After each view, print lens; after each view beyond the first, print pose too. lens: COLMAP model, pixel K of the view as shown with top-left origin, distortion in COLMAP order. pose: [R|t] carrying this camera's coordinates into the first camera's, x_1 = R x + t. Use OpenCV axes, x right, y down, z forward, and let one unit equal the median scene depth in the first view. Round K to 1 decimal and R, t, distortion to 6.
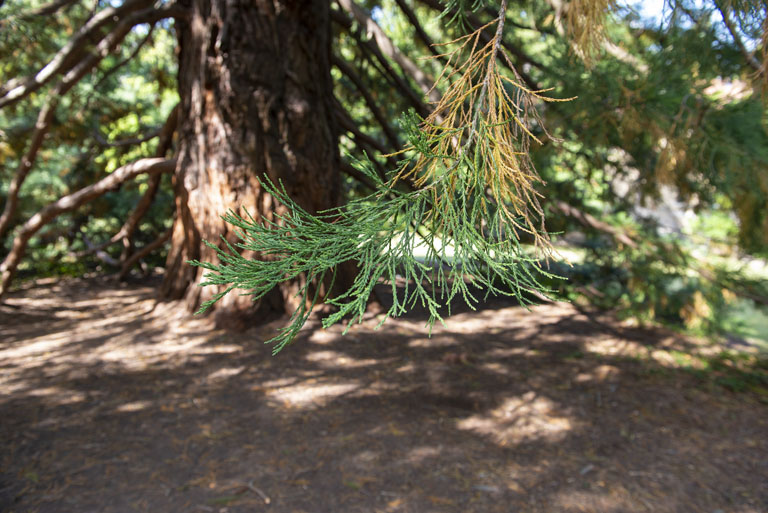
lens RADIAL K [[513.9, 0, 384.0], [0, 513.9, 256.5], [0, 0, 1]] dist [-0.046188, -0.004247]
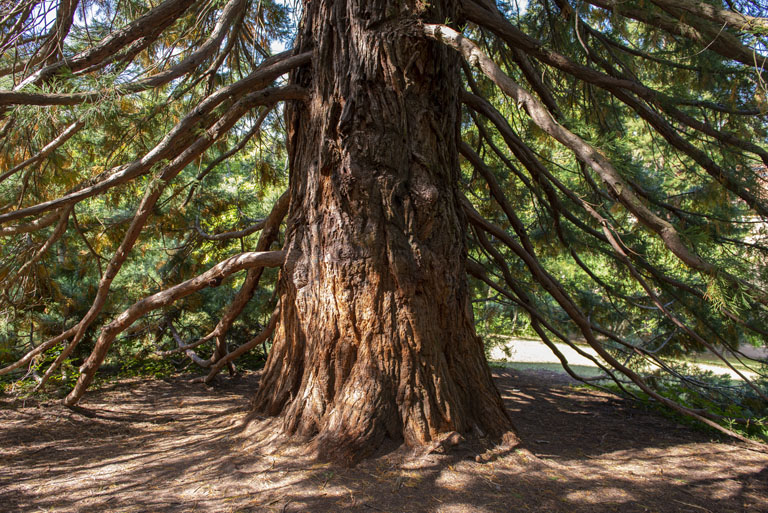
lens RADIAL K [[520.4, 0, 384.0], [0, 520.4, 256.5], [0, 0, 1]] dist [0.049273, -0.003157]
pose [[0.987541, 0.003515, -0.157325, -0.095249], [-0.032404, 0.982867, -0.181444, -0.024630], [0.153992, 0.184282, 0.970735, 0.150656]]
